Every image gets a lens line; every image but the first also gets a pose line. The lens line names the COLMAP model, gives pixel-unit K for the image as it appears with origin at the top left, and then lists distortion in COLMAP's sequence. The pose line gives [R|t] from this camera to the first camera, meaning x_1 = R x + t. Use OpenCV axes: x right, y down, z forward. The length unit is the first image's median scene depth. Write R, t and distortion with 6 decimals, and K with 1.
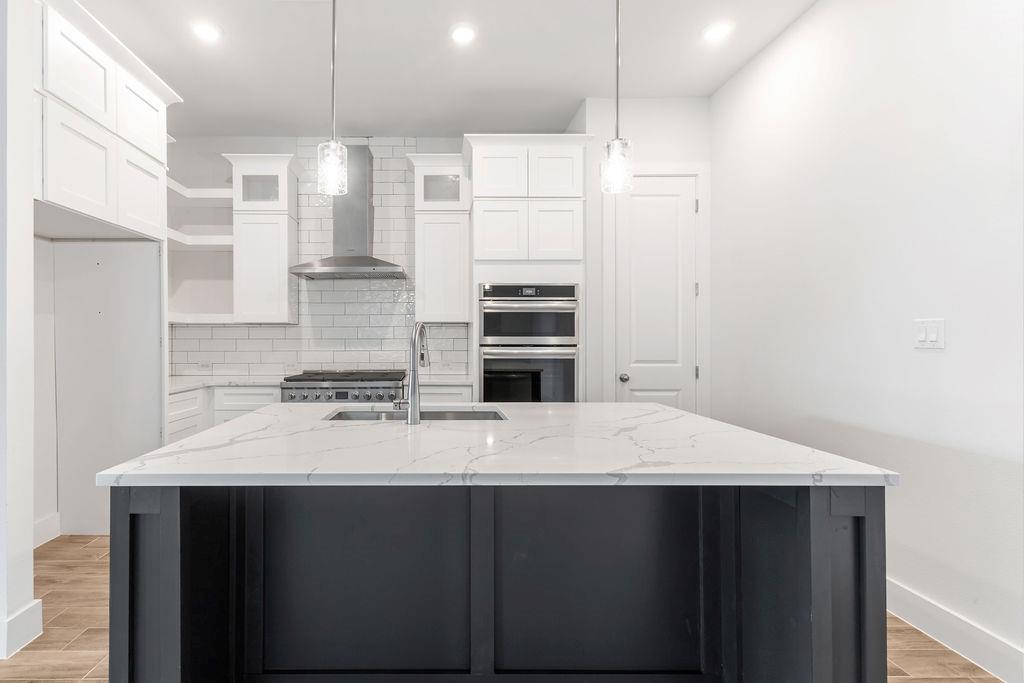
lens RADIAL K [[483.4, 0, 425.8], [0, 483.4, 339.4], [0, 0, 1]] dist [0.003179, 0.000205]
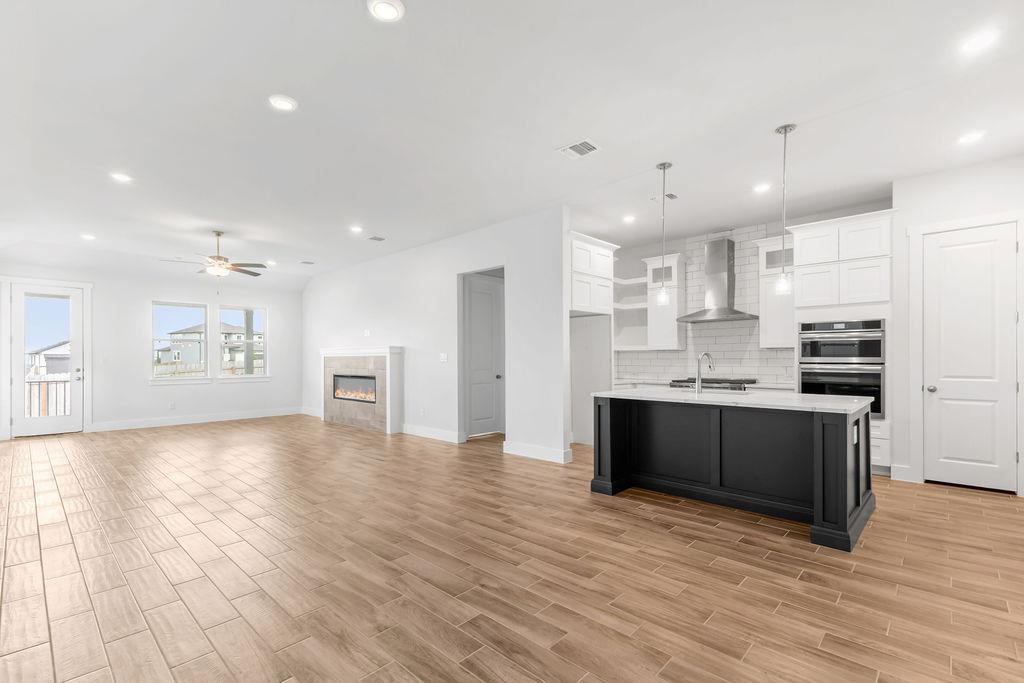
lens RADIAL K [[451.0, 0, 502.0], [0, 451.0, 357.3], [0, 0, 1]] dist [0.015231, -0.000550]
pose [[0.726354, -0.002530, -0.687316, 0.412524], [-0.001367, 0.999986, -0.005125, 0.002553], [0.687319, 0.004662, 0.726341, -0.676360]]
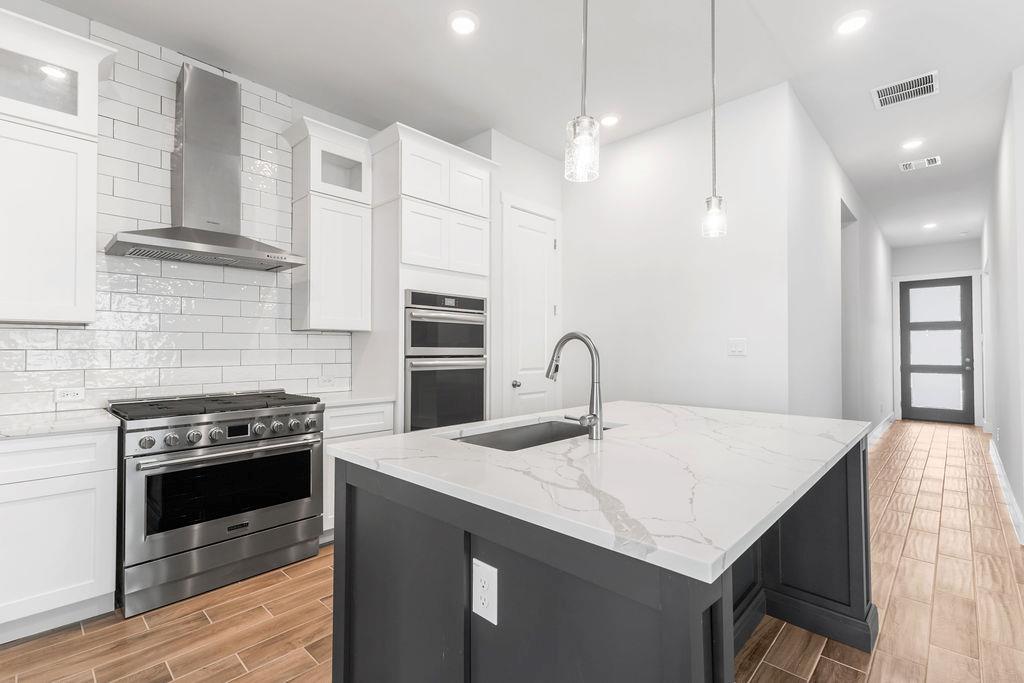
lens RADIAL K [[470.2, 0, 515.6], [0, 470.2, 345.5], [0, 0, 1]] dist [0.014043, -0.000996]
pose [[0.681789, 0.007848, 0.731507, -0.398258], [-0.000372, 0.999946, -0.010382, 0.000125], [-0.731549, 0.006806, 0.681755, 0.241144]]
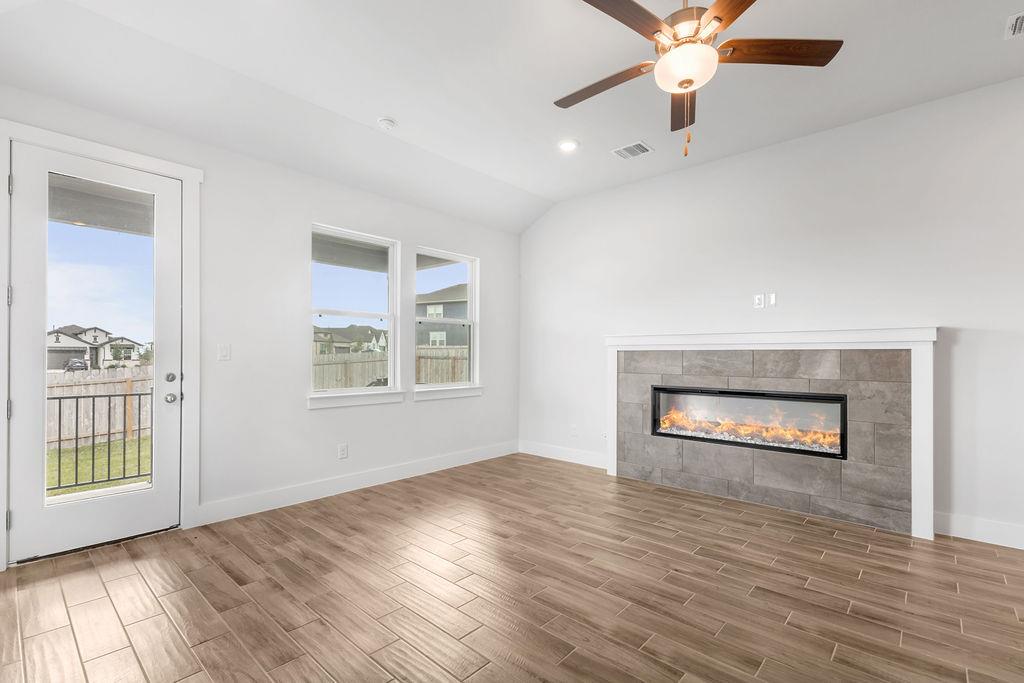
lens RADIAL K [[470.2, 0, 515.6], [0, 470.2, 345.5], [0, 0, 1]] dist [0.014043, -0.000996]
pose [[0.738671, -0.008180, -0.674016, -1.345561], [-0.009416, 0.999704, -0.022452, 0.005832], [0.674000, 0.022932, 0.738375, -0.715906]]
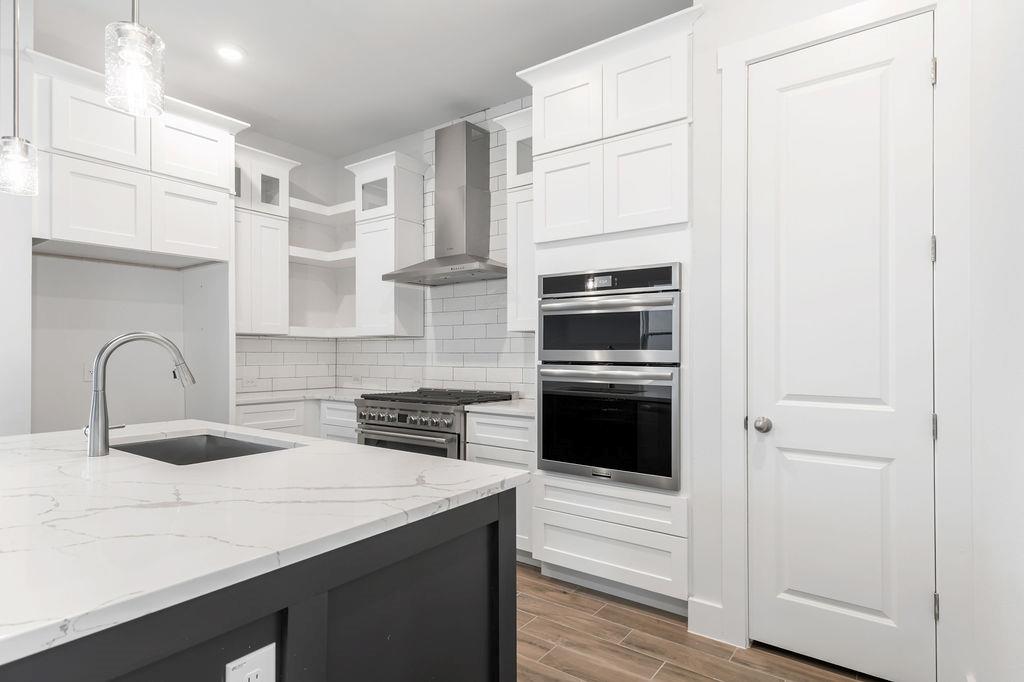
lens RADIAL K [[537.3, 0, 496.1], [0, 537.3, 346.0], [0, 0, 1]] dist [0.017540, 0.000509]
pose [[0.804601, -0.005320, -0.593792, 0.526902], [-0.002398, 0.999923, -0.012207, -0.002136], [0.593811, 0.011246, 0.804526, 0.323873]]
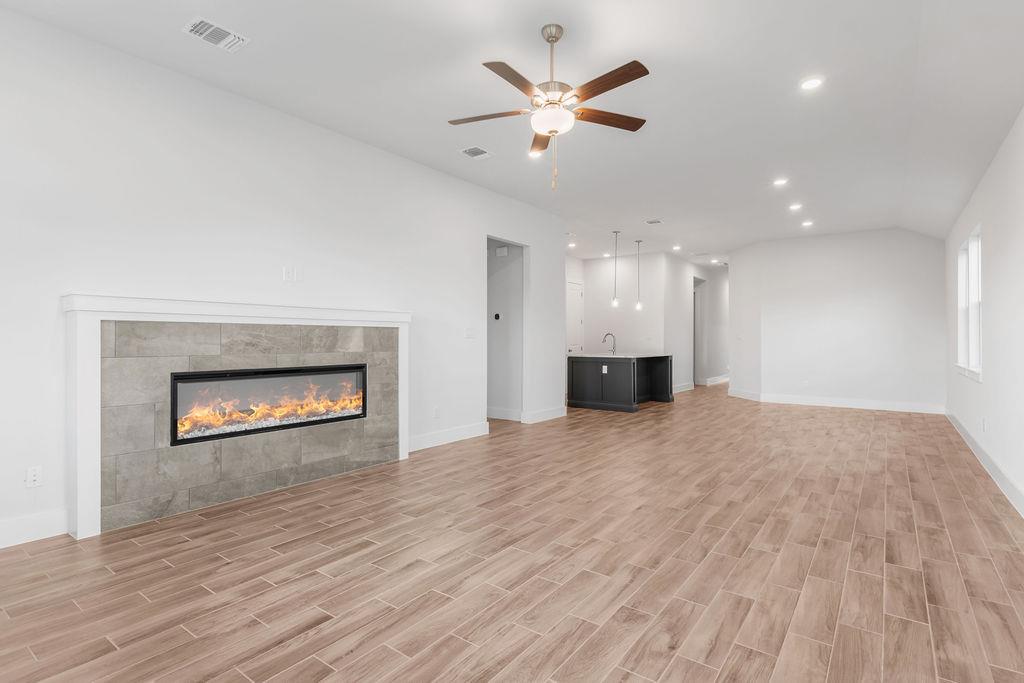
lens RADIAL K [[515.5, 0, 525.6], [0, 515.5, 341.9], [0, 0, 1]] dist [0.001394, 0.000122]
pose [[0.573739, -0.000643, 0.819038, -2.334155], [0.001606, 0.999999, -0.000341, 0.025408], [-0.819037, 0.001511, 0.573739, -0.599113]]
